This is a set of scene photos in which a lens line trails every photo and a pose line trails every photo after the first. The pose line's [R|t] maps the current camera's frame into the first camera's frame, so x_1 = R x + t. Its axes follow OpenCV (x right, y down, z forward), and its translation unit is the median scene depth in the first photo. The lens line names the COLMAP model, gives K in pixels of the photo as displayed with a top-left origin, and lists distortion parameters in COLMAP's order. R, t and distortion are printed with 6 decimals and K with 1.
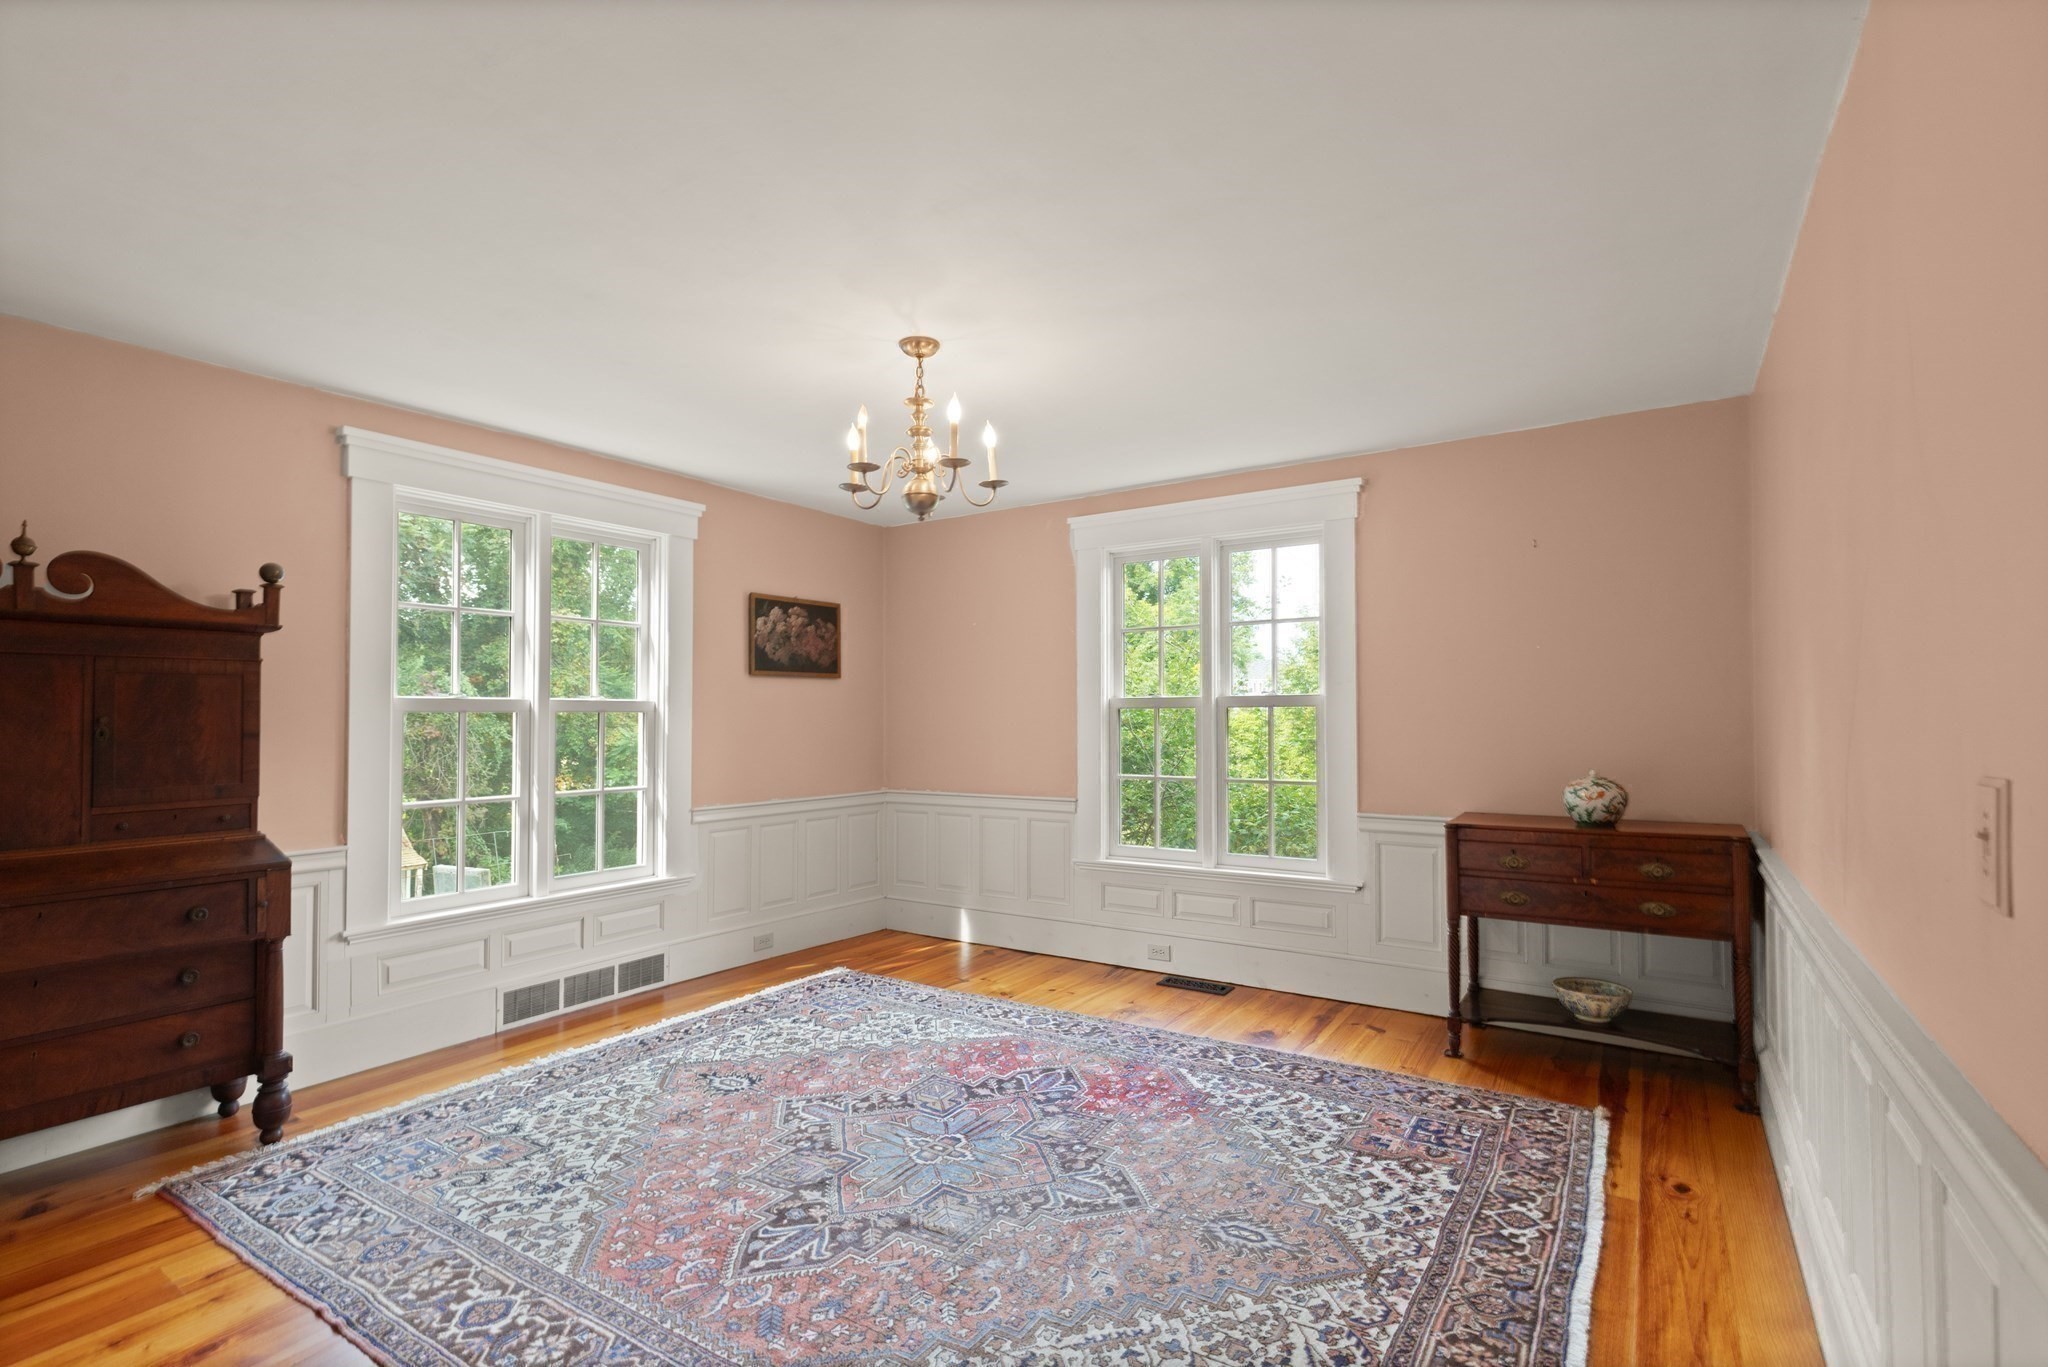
lens RADIAL K [[964.3, 0, 1025.0], [0, 964.3, 679.3], [0, 0, 1]] dist [0.017454, -0.009005]
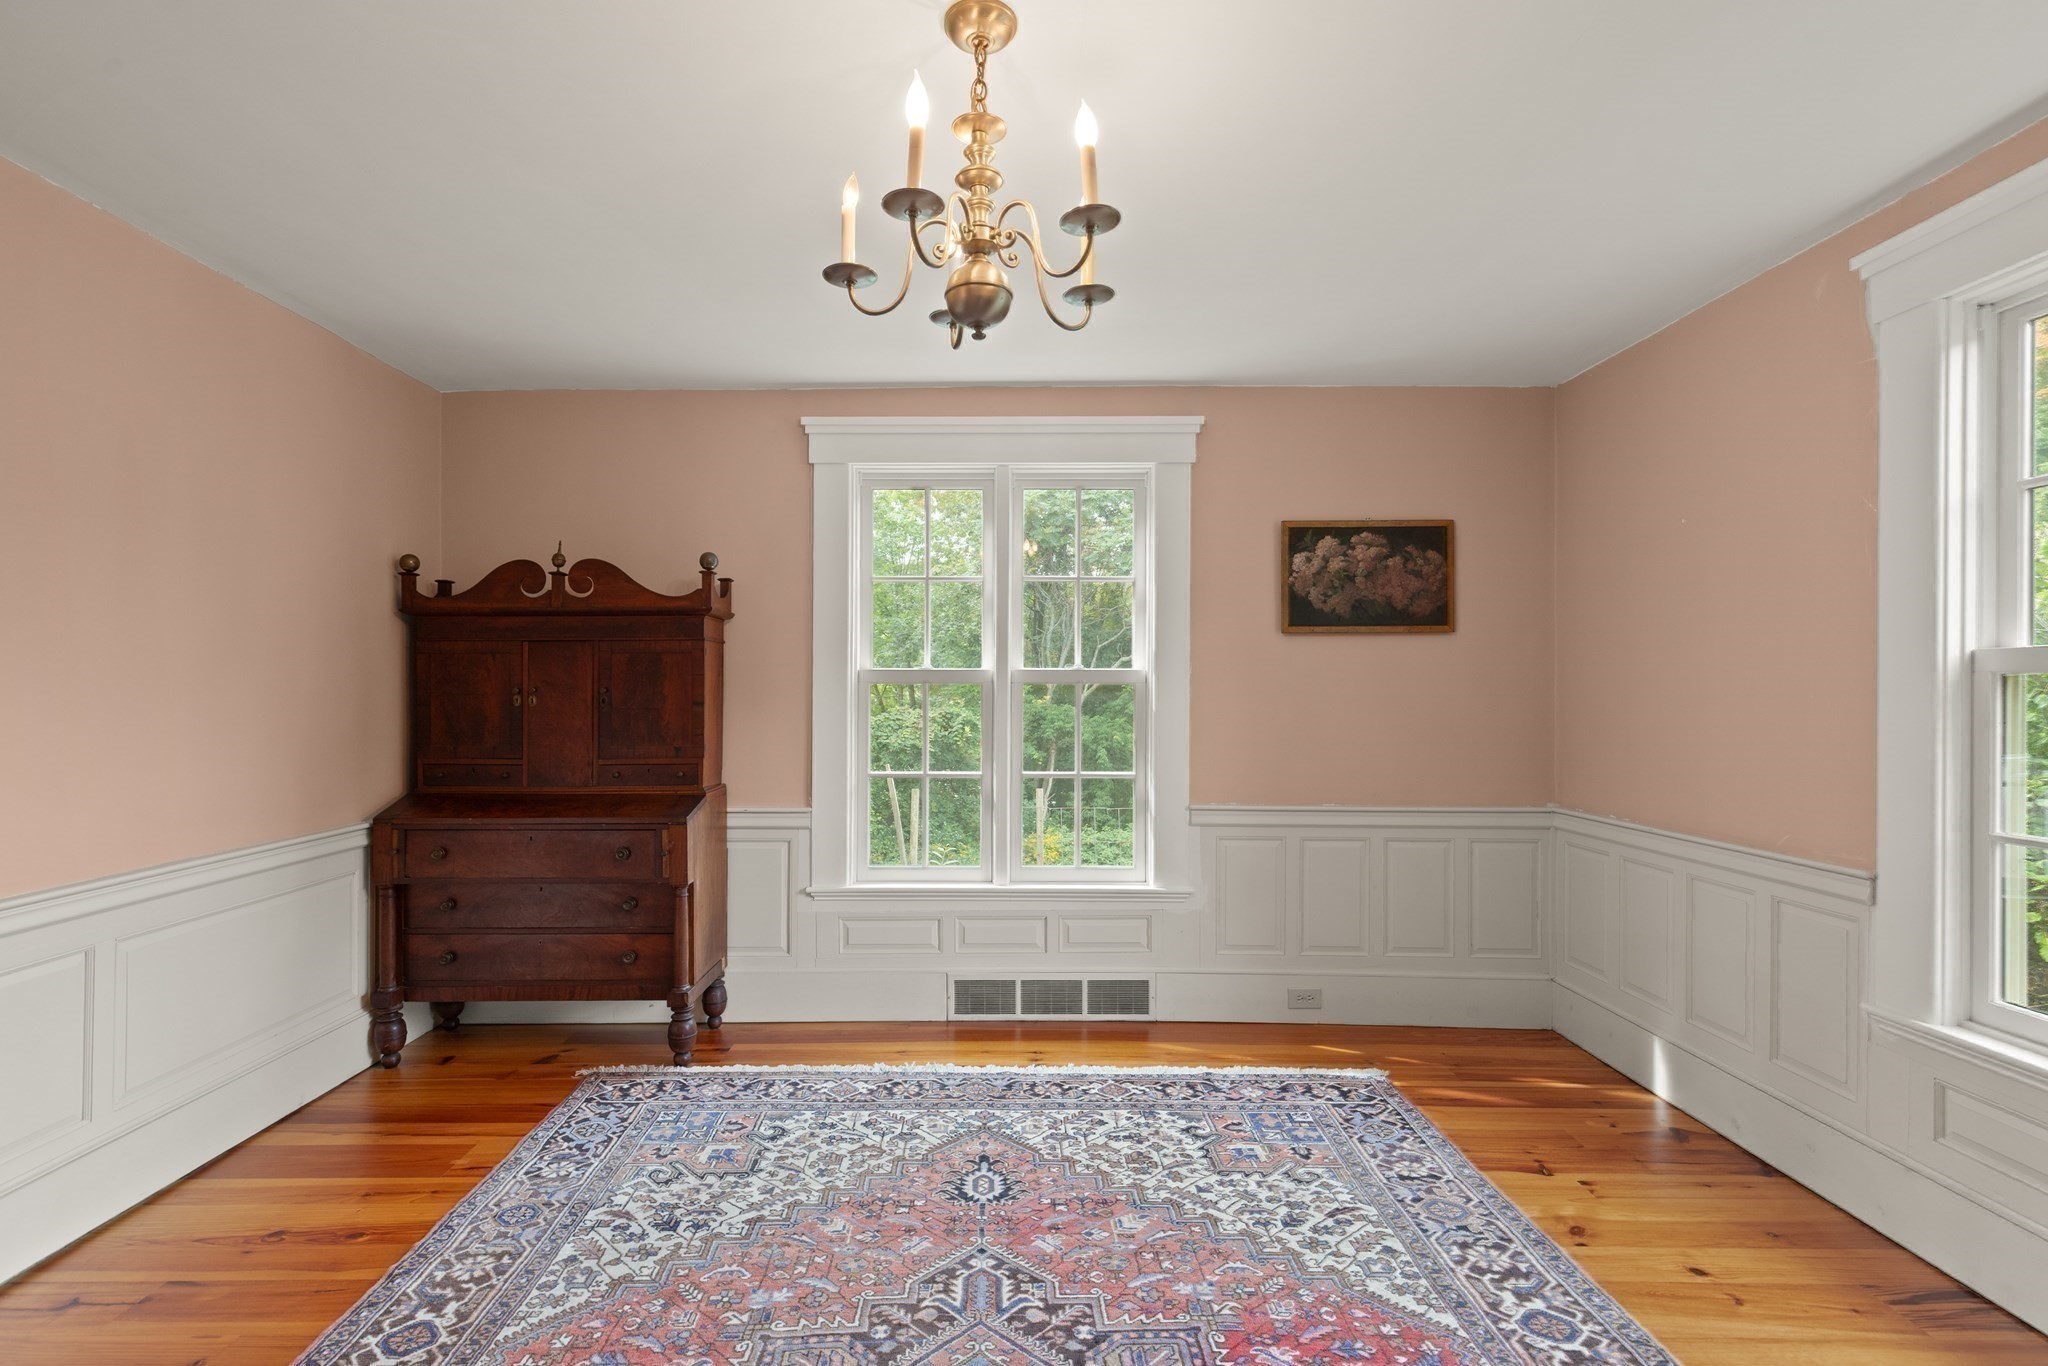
lens RADIAL K [[964.3, 0, 1025.0], [0, 964.3, 678.8], [0, 0, 1]] dist [0.017454, -0.009005]
pose [[0.540769, -0.006468, -0.841147, 0.283644], [0.029678, 0.999495, 0.011394, 0.019978], [0.840648, -0.031125, 0.540687, 0.538184]]
